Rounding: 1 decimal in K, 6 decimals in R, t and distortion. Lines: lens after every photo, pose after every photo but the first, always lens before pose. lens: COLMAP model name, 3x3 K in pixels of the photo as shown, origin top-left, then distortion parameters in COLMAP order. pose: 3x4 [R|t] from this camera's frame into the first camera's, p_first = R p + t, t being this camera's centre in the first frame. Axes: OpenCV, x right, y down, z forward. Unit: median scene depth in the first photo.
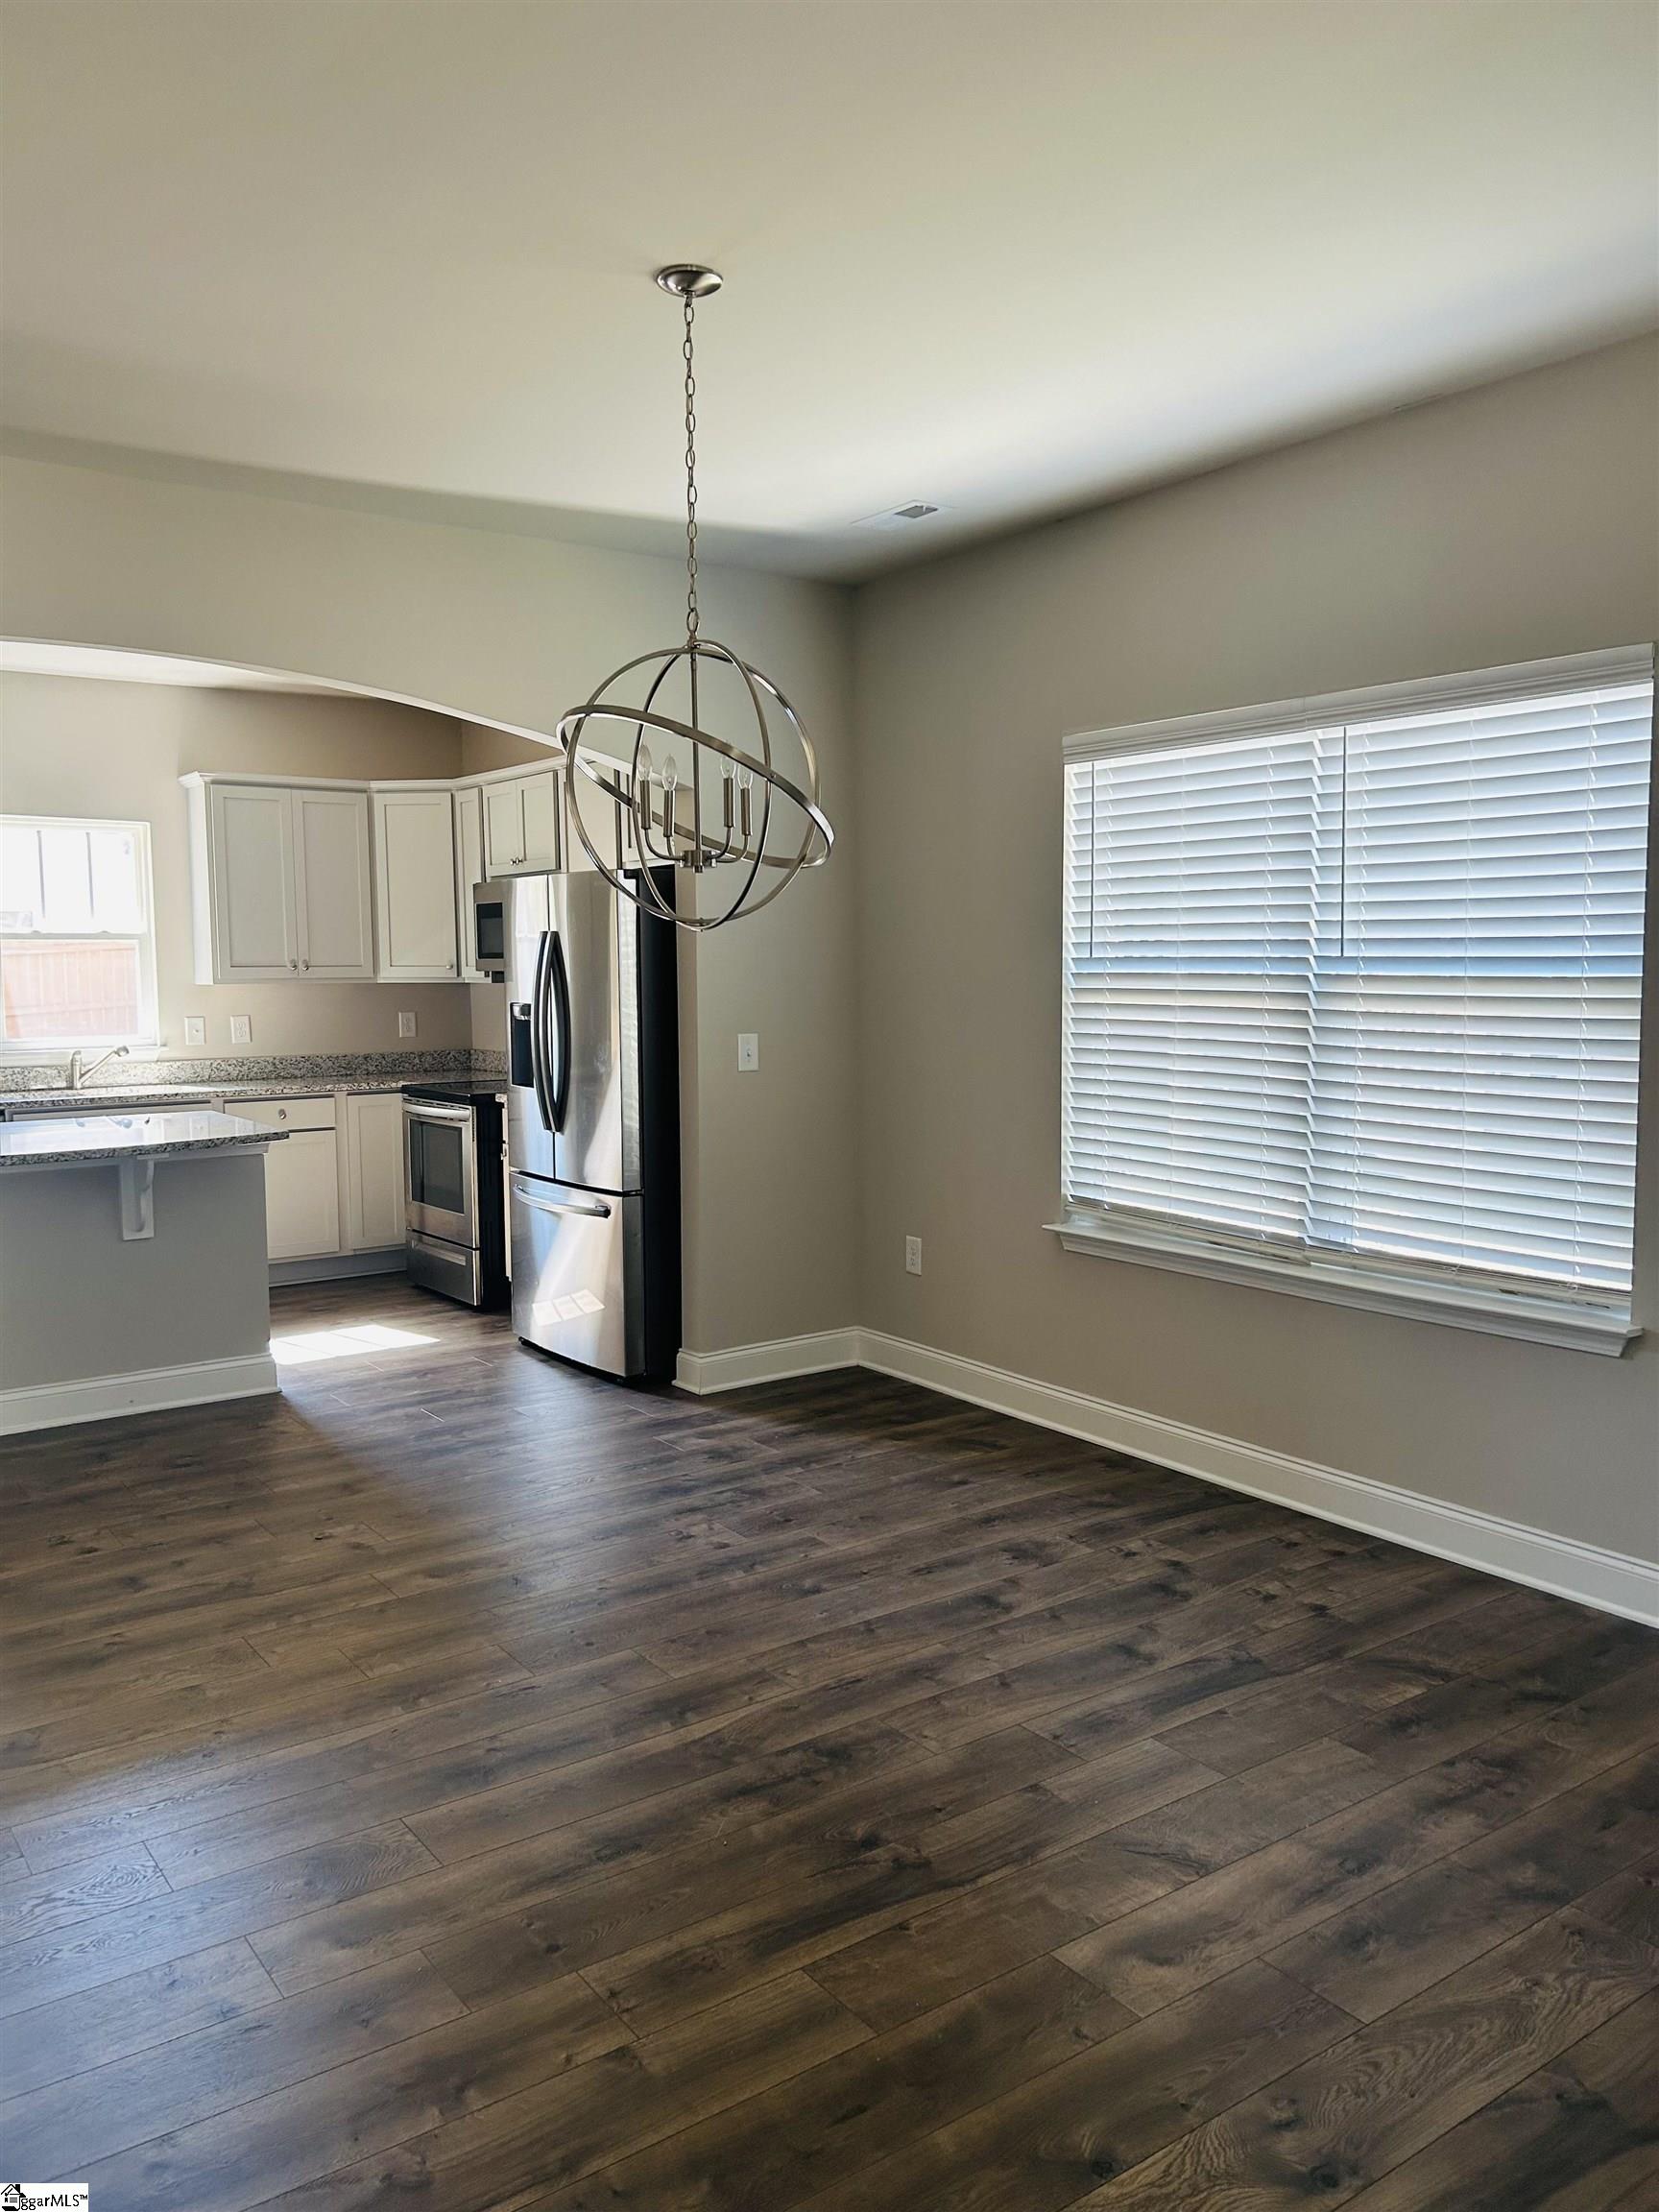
lens RADIAL K [[1666.3, 0, 831.9], [0, 1666.3, 1093.4], [0, 0, 1]] dist [0.063839, -0.064900]
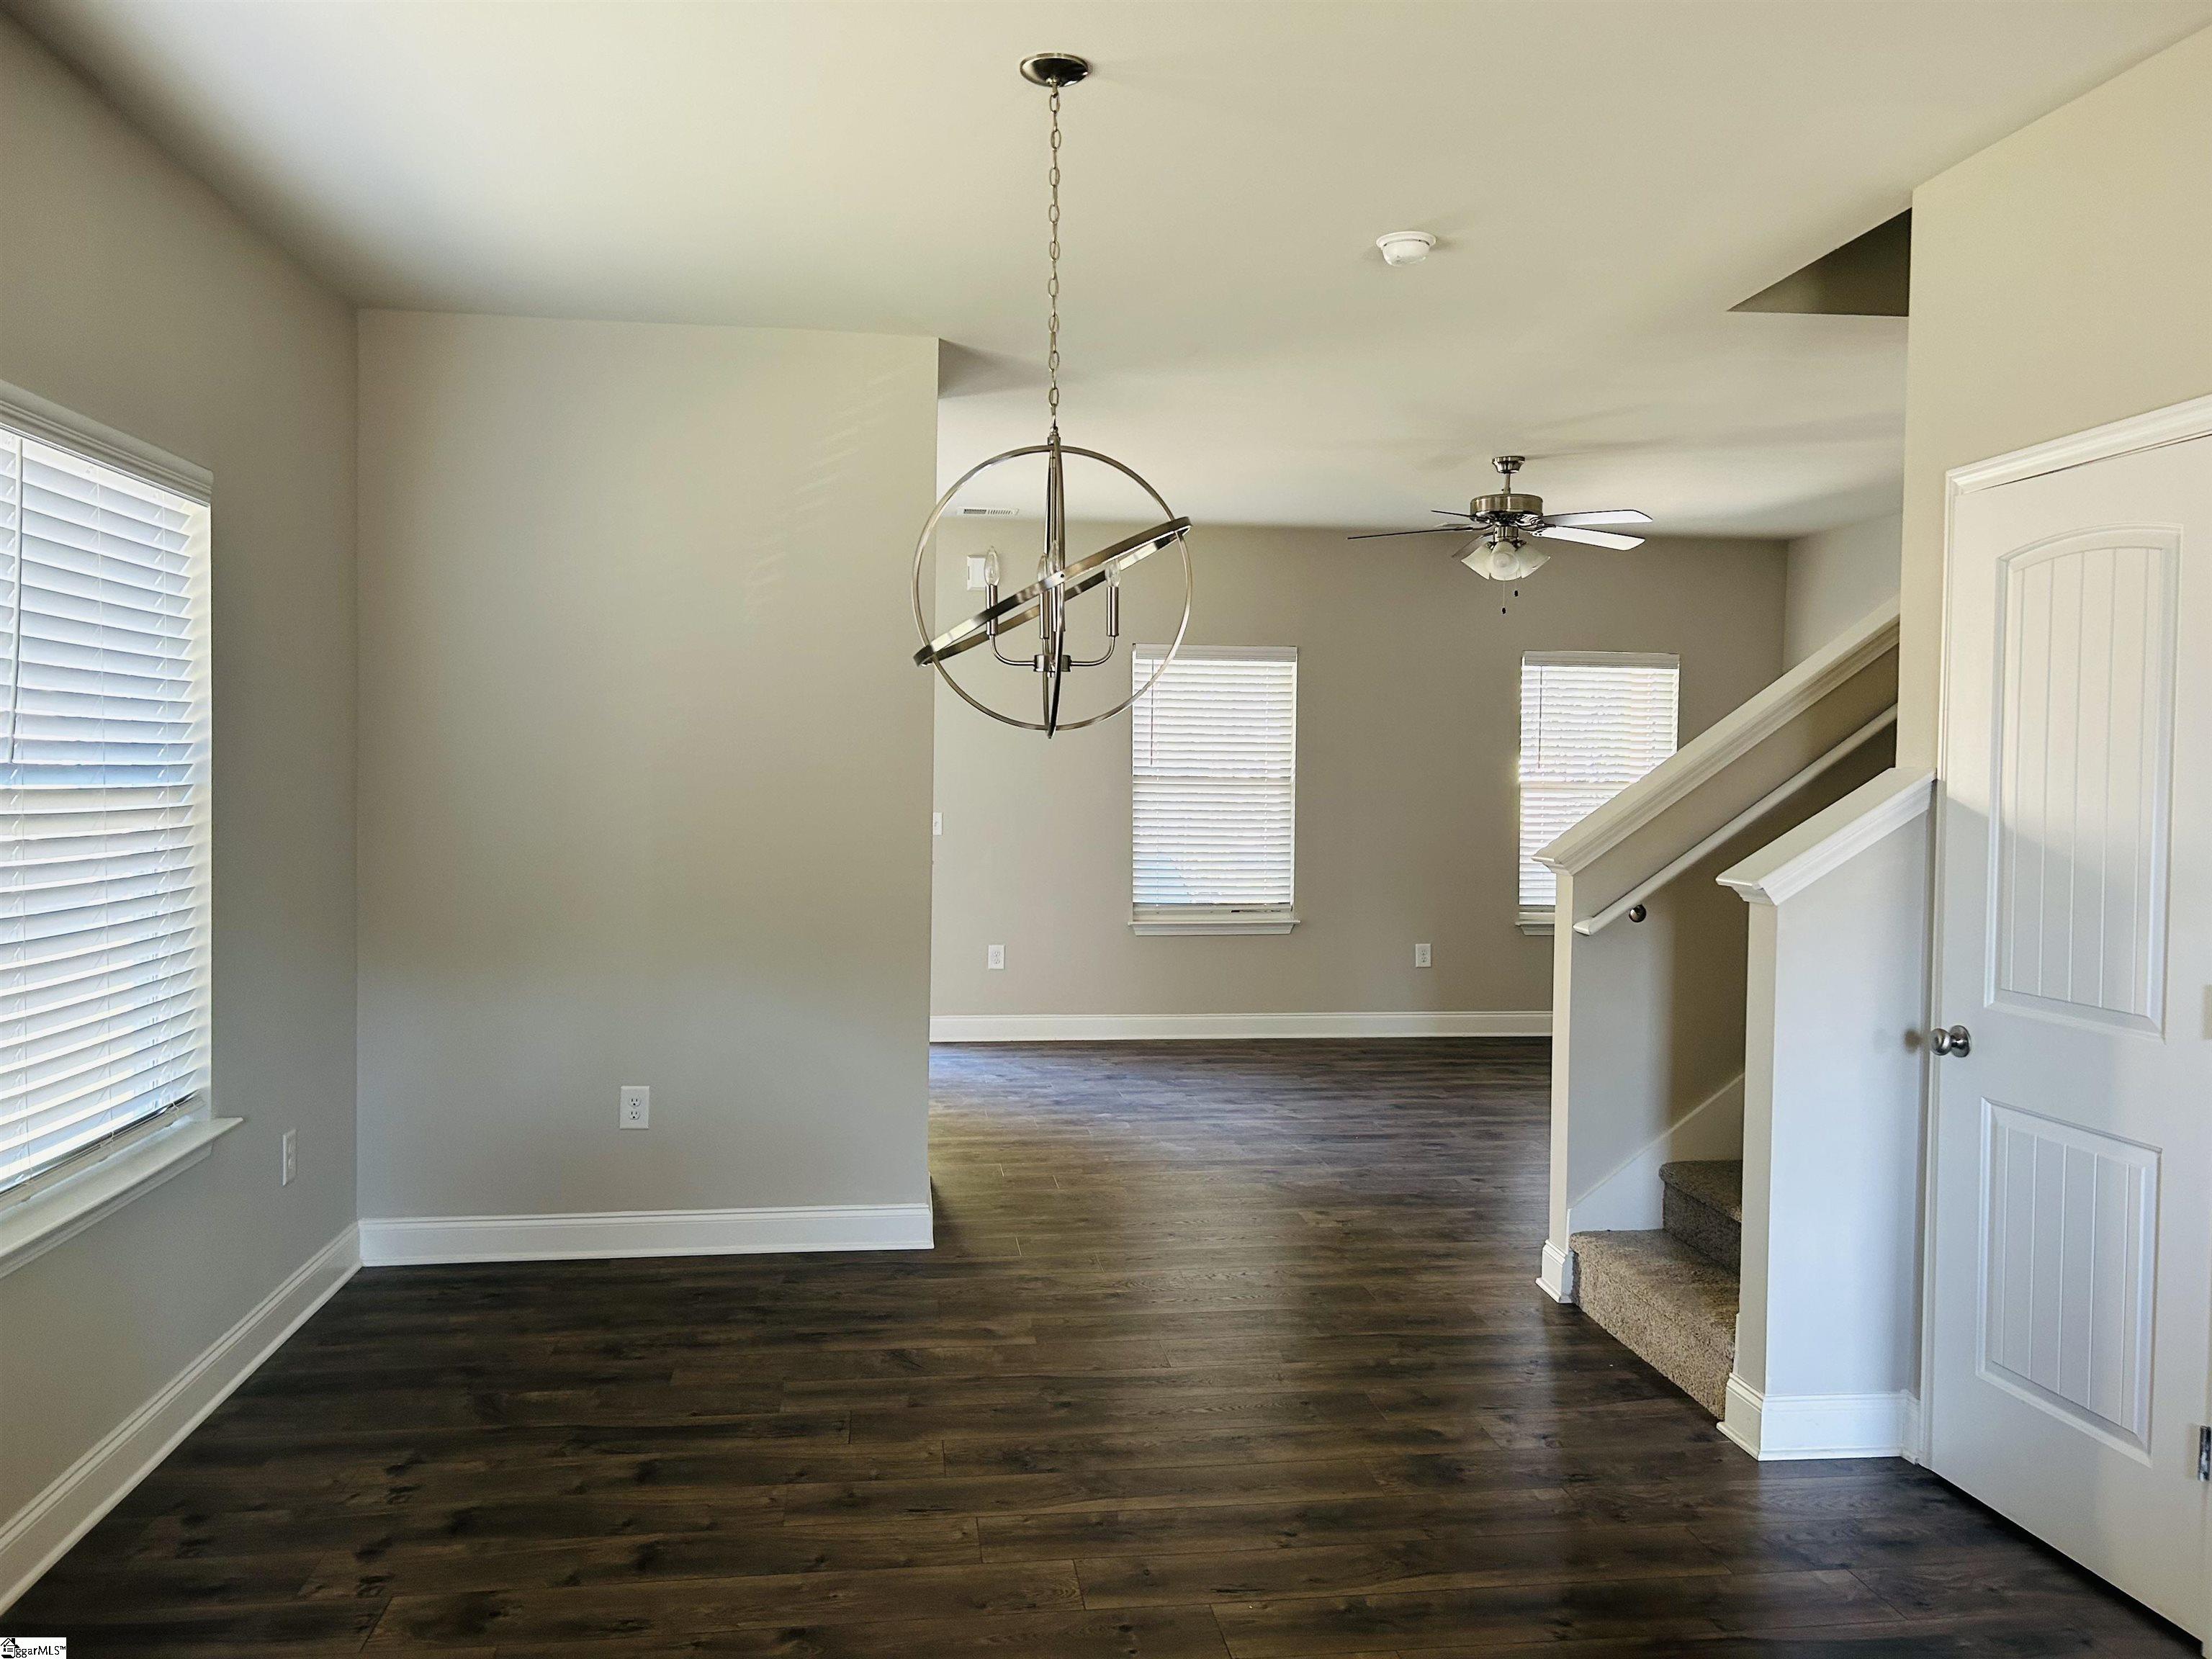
lens RADIAL K [[1666.3, 0, 1070.8], [0, 1666.3, 838.3], [0, 0, 1]] dist [0.063839, -0.064900]
pose [[-0.871742, -0.020144, 0.489552, -0.390919], [0.038588, 0.993228, 0.109584, -0.102446], [-0.488444, 0.114420, -0.865061, 1.285358]]
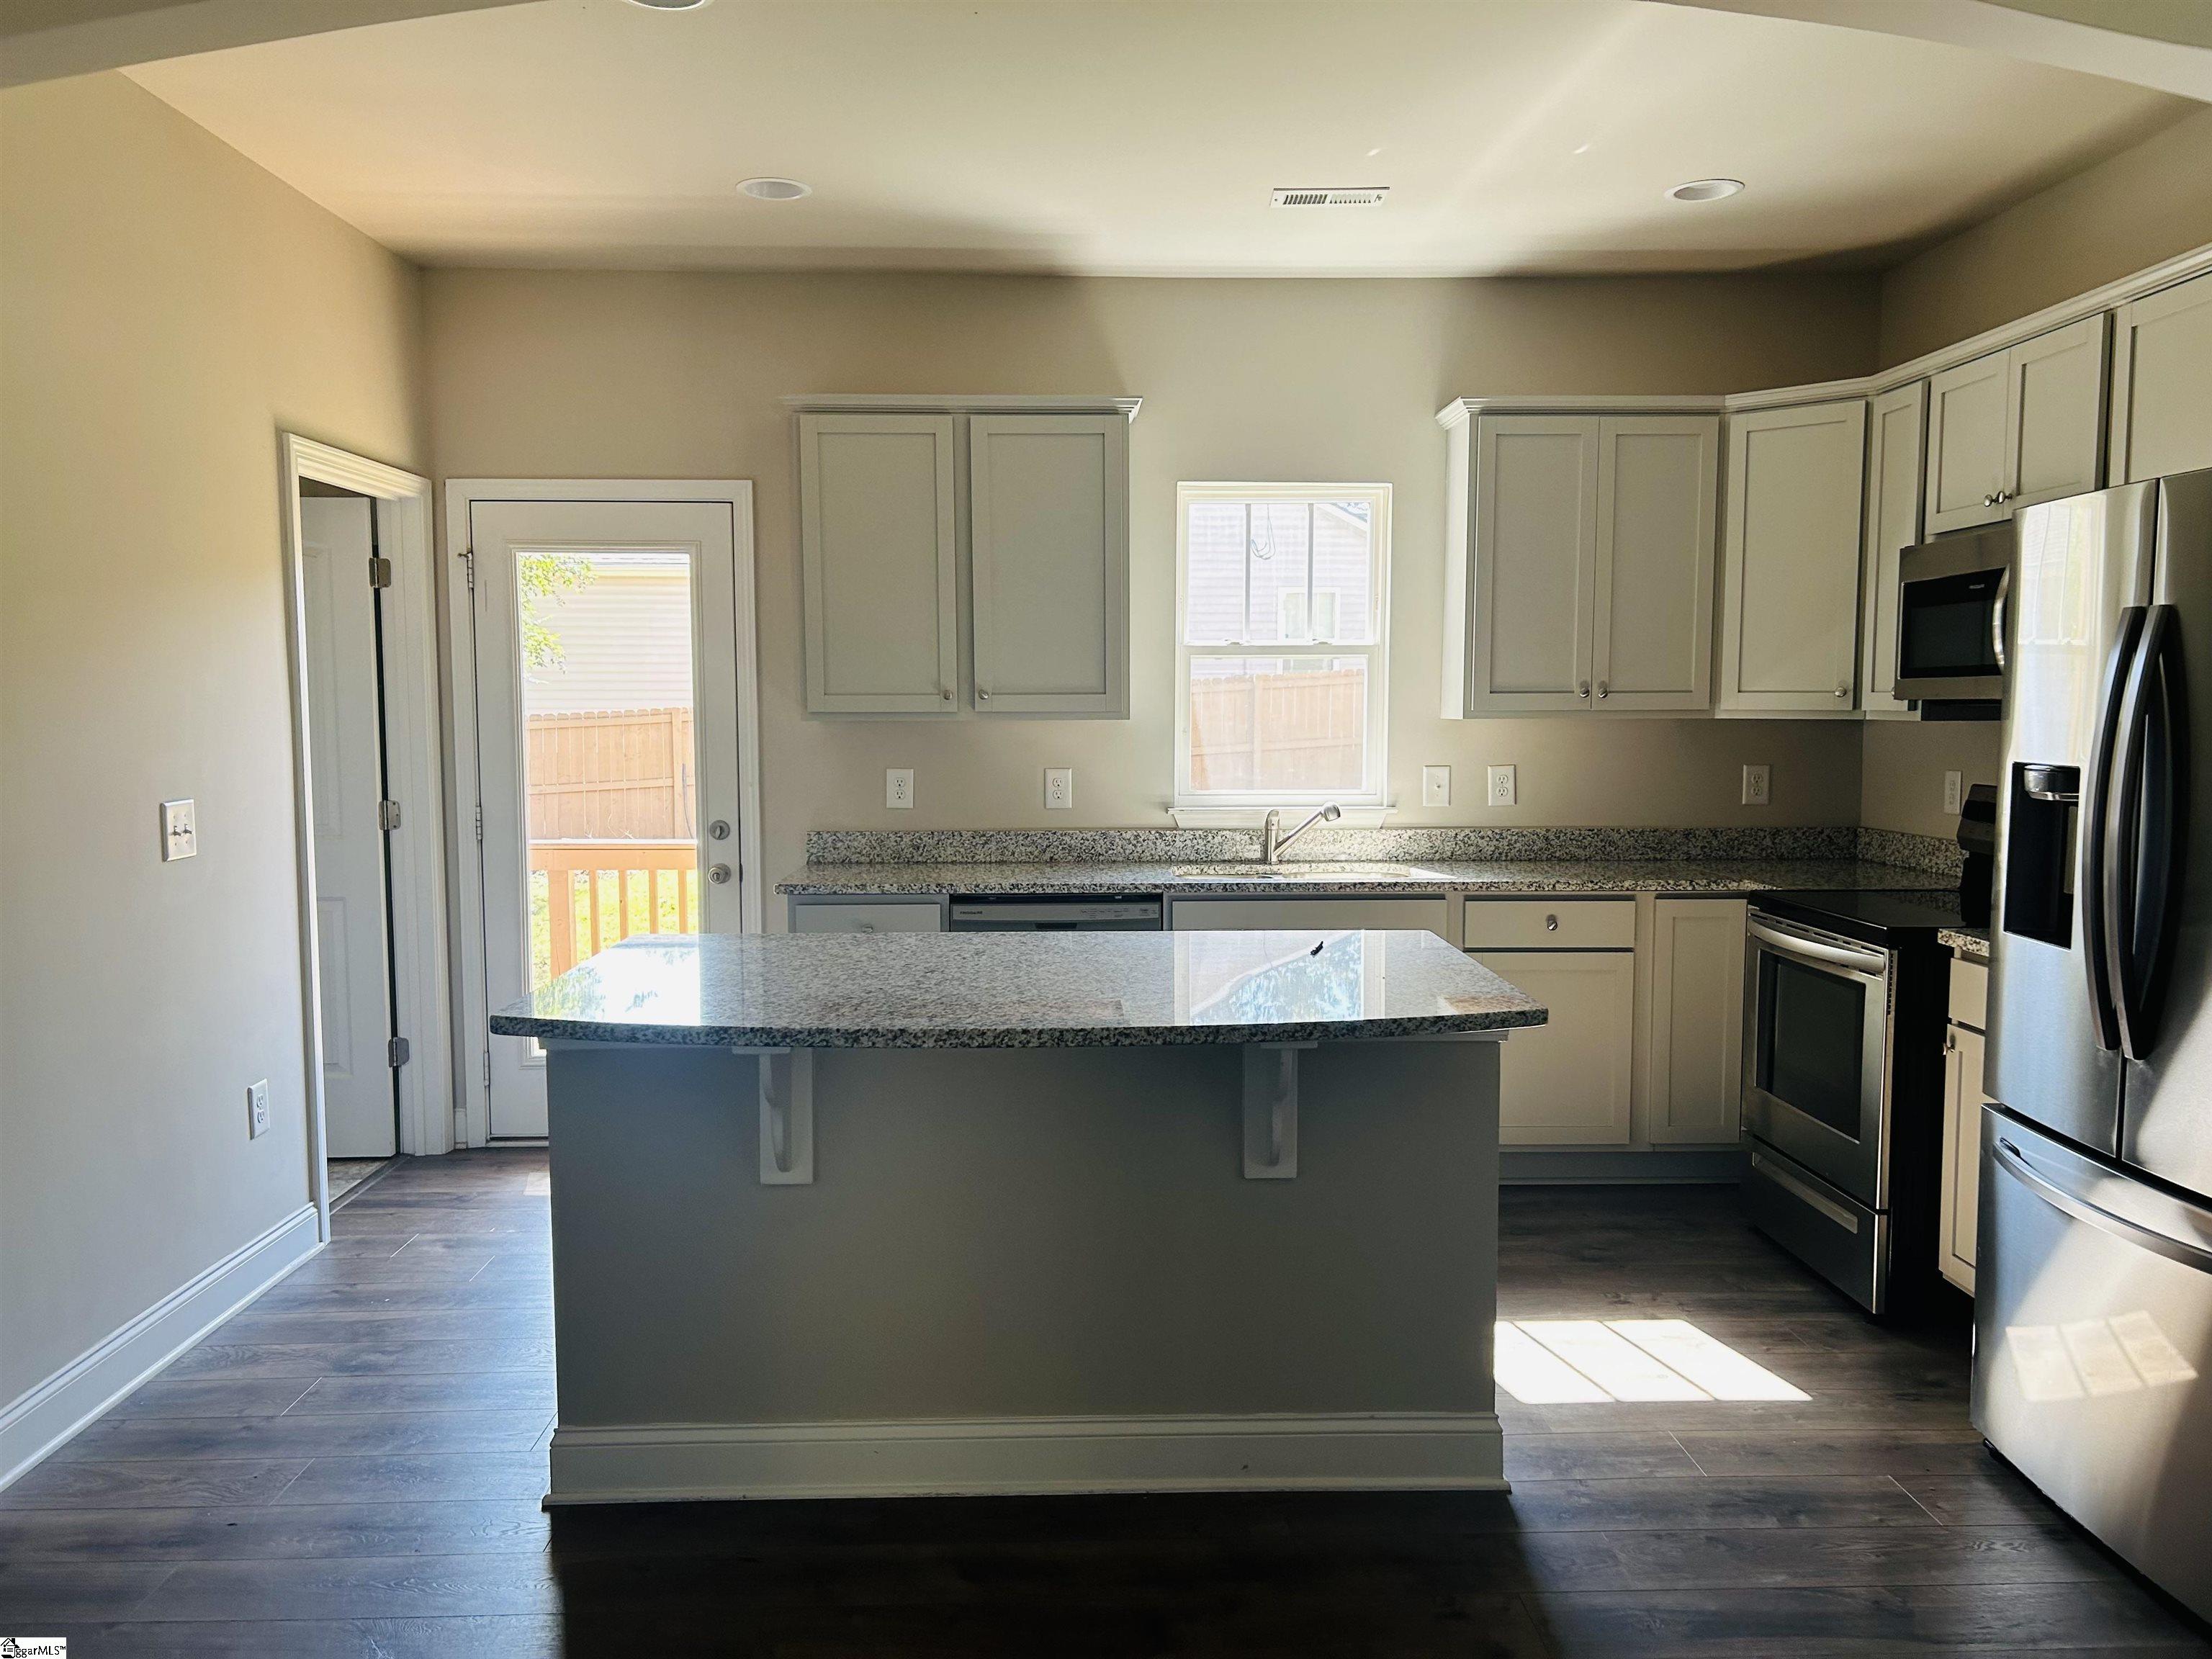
lens RADIAL K [[1666.3, 0, 1092.8], [0, 1666.3, 854.9], [0, 0, 1]] dist [0.063839, -0.064900]
pose [[0.825654, 0.060253, -0.560950, -0.187877], [-0.050978, 0.998181, 0.032182, -0.040620], [0.561869, 0.002025, 0.827224, 0.607145]]
